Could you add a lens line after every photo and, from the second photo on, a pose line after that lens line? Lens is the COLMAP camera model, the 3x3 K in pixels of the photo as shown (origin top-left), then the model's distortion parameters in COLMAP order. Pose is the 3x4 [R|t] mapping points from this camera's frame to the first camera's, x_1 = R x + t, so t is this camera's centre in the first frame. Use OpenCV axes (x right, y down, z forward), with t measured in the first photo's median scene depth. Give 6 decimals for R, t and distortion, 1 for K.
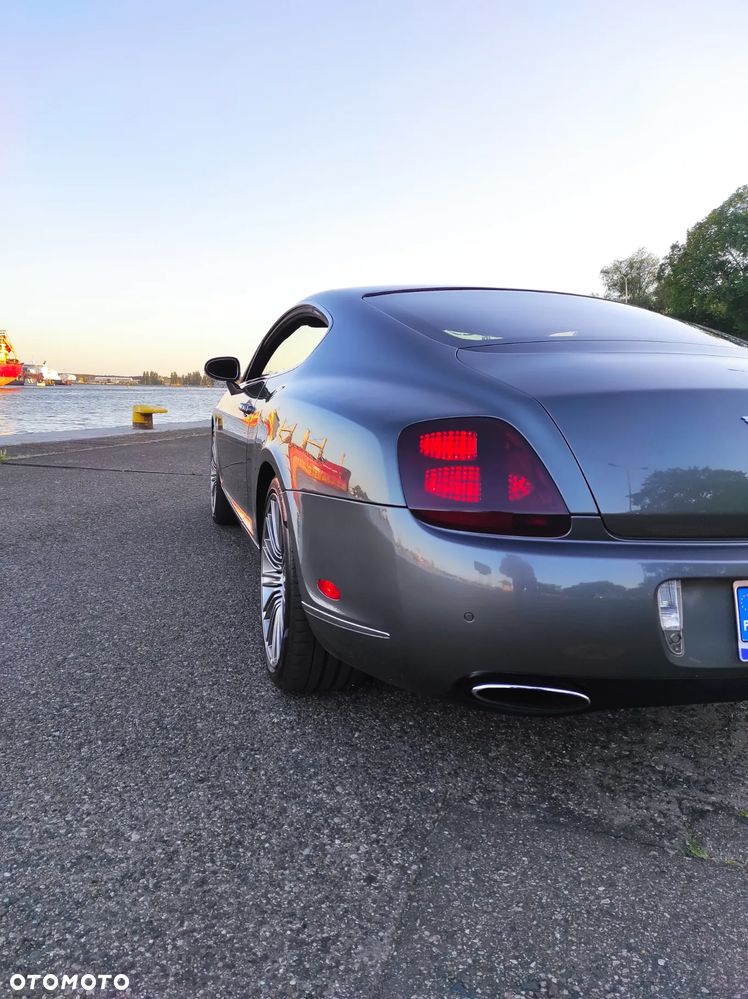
lens RADIAL K [[702.5, 0, 344.5], [0, 702.5, 497.8], [0, 0, 1]] dist [0.051971, -0.035483]
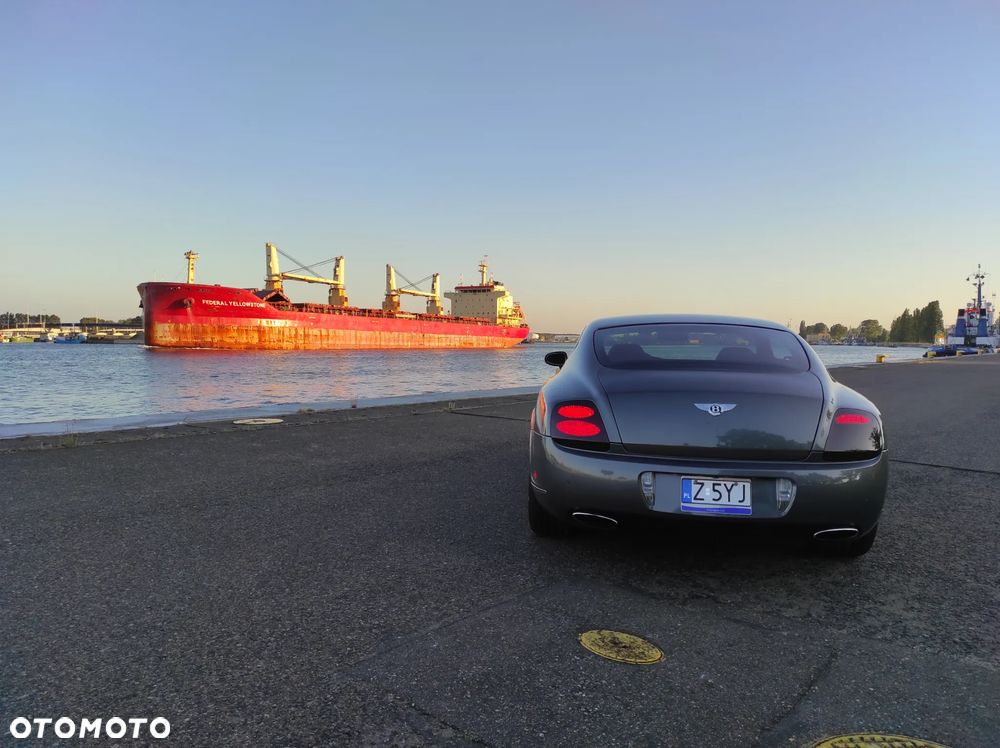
lens RADIAL K [[714.6, 0, 500.0], [0, 714.6, 374.0], [0, 0, 1]] dist [0.055000, -0.038815]
pose [[0.911815, 0.011090, -0.410451, 0.852083], [-0.055480, 0.993795, -0.096399, 0.041376], [0.406836, 0.110670, 0.906773, -1.207321]]
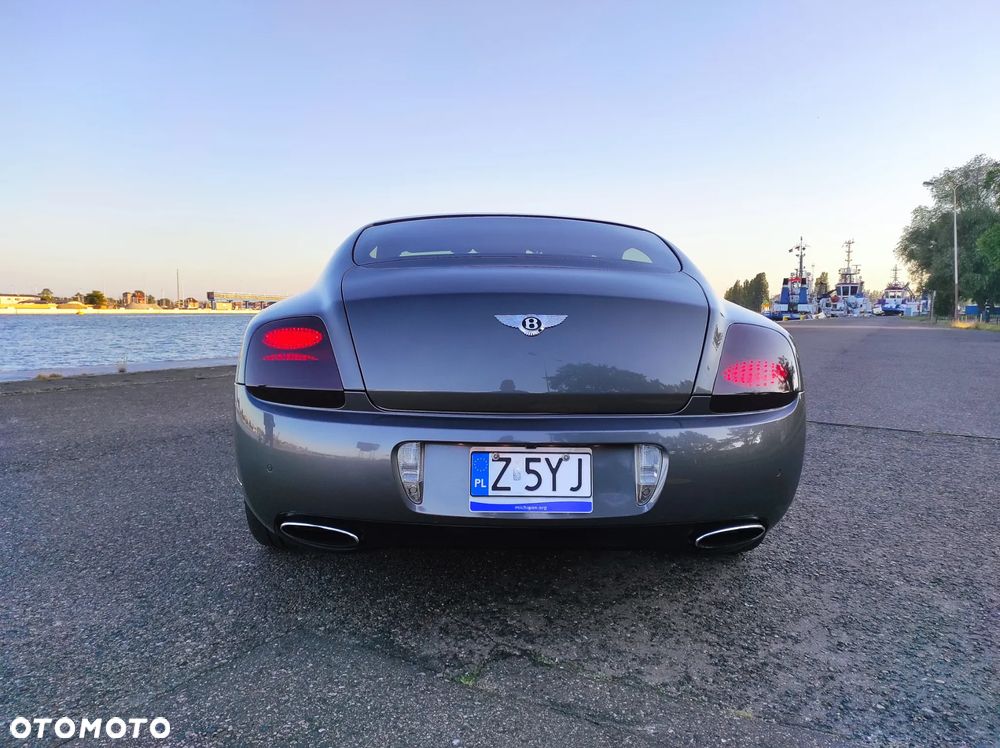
lens RADIAL K [[703.2, 0, 500.0], [0, 703.2, 374.0], [0, 0, 1]] dist [0.051971, -0.035483]
pose [[0.973433, 0.011338, -0.228691, 0.778824], [-0.026776, 0.997558, -0.064514, 0.060145], [0.227401, 0.068924, 0.971359, -0.164047]]
